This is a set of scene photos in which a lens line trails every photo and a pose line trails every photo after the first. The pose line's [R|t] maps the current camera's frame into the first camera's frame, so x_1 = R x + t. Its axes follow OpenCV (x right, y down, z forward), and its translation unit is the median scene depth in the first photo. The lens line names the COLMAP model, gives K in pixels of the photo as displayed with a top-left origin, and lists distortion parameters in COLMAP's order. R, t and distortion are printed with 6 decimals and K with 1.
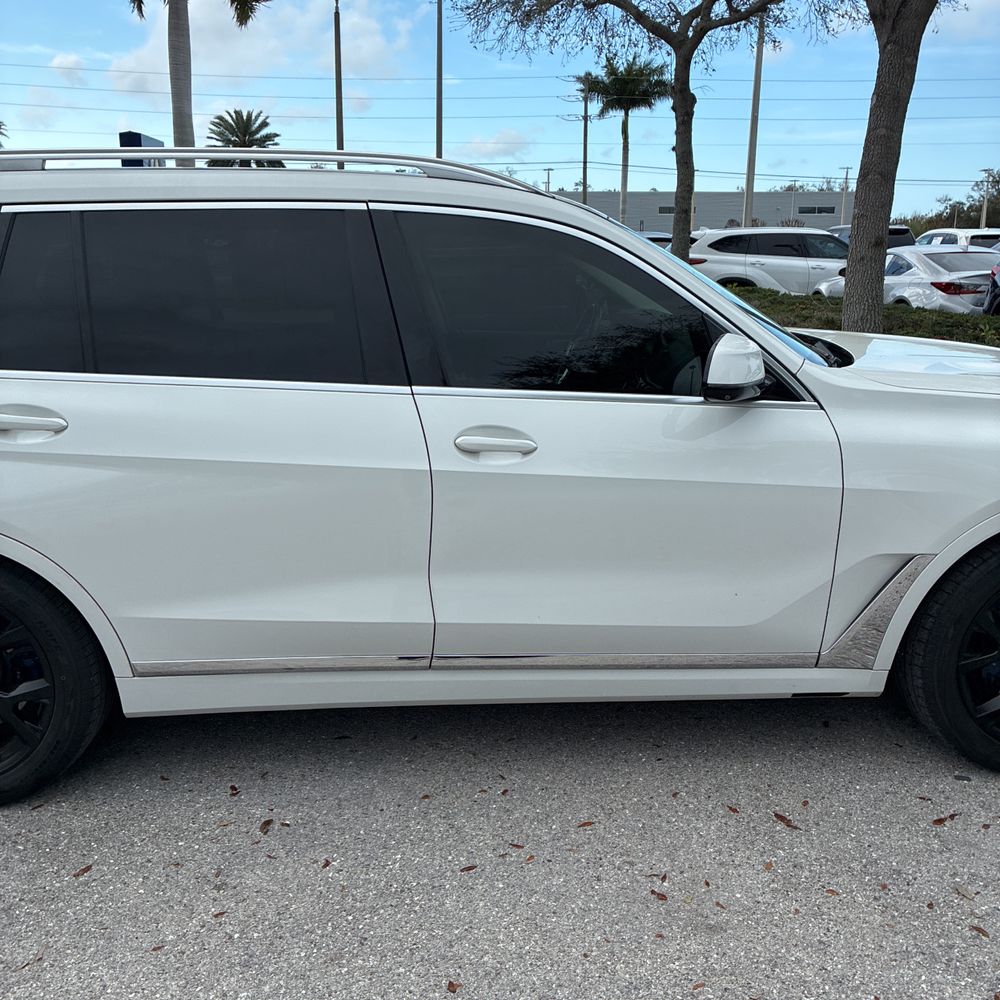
lens RADIAL K [[1022.2, 0, 479.7], [0, 1022.2, 497.7], [0, 0, 1]] dist [0.009285, 0.036931]
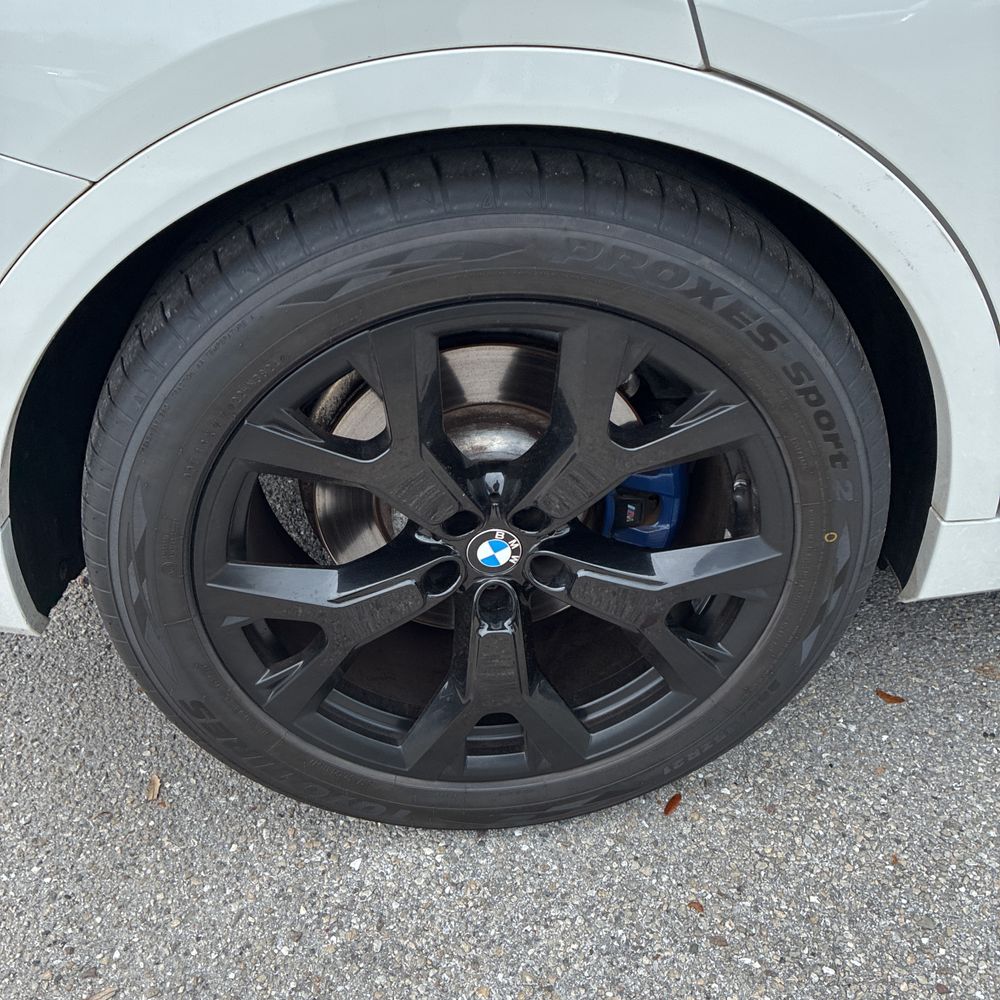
lens RADIAL K [[1032.8, 0, 483.6], [0, 1032.8, 499.1], [0, 0, 1]] dist [0.064391, -0.106777]
pose [[0.997832, -0.059734, 0.027630, -0.136650], [0.045150, 0.926742, 0.372975, 0.007291], [-0.047885, -0.370919, 0.927430, 0.176897]]
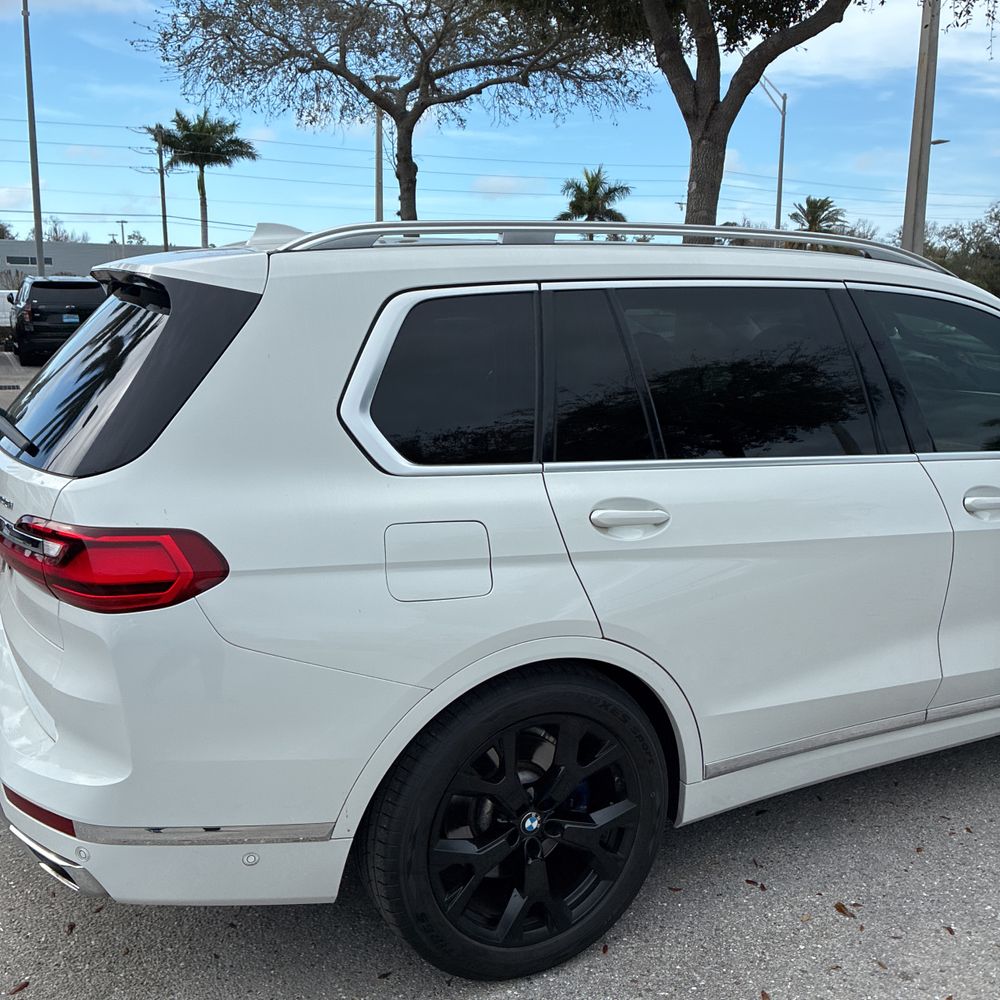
lens RADIAL K [[1025.0, 0, 482.8], [0, 1025.0, 489.3], [0, 0, 1]] dist [0.024780, 0.009629]
pose [[0.905592, -0.069358, 0.418440, -0.232919], [0.094384, 0.994757, -0.039383, -0.018418], [-0.413514, 0.075159, 0.907390, 0.055547]]
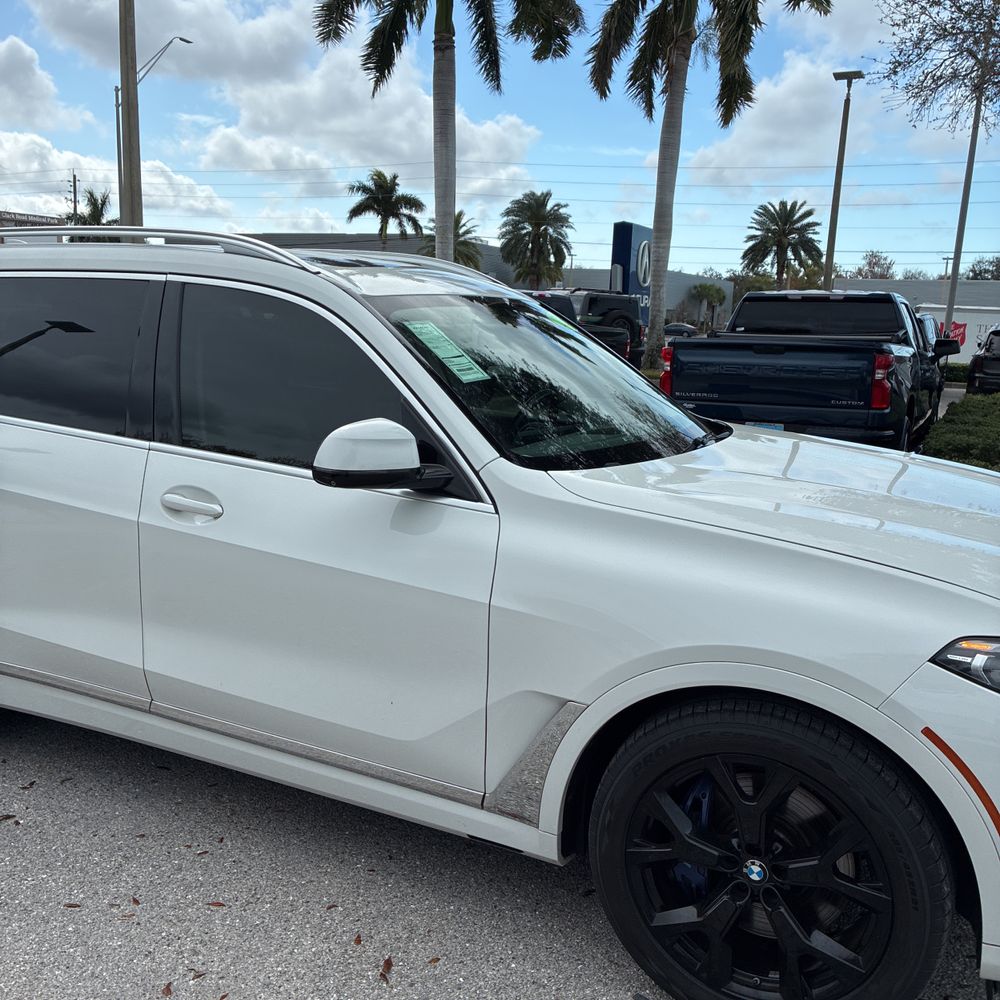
lens RADIAL K [[1023.7, 0, 502.4], [0, 1023.7, 503.1], [0, 0, 1]] dist [0.030275, 0.032952]
pose [[0.871142, 0.124068, -0.475099, 0.198974], [-0.159886, 0.986495, -0.035551, -0.017045], [0.464273, 0.106931, 0.879214, 0.058584]]
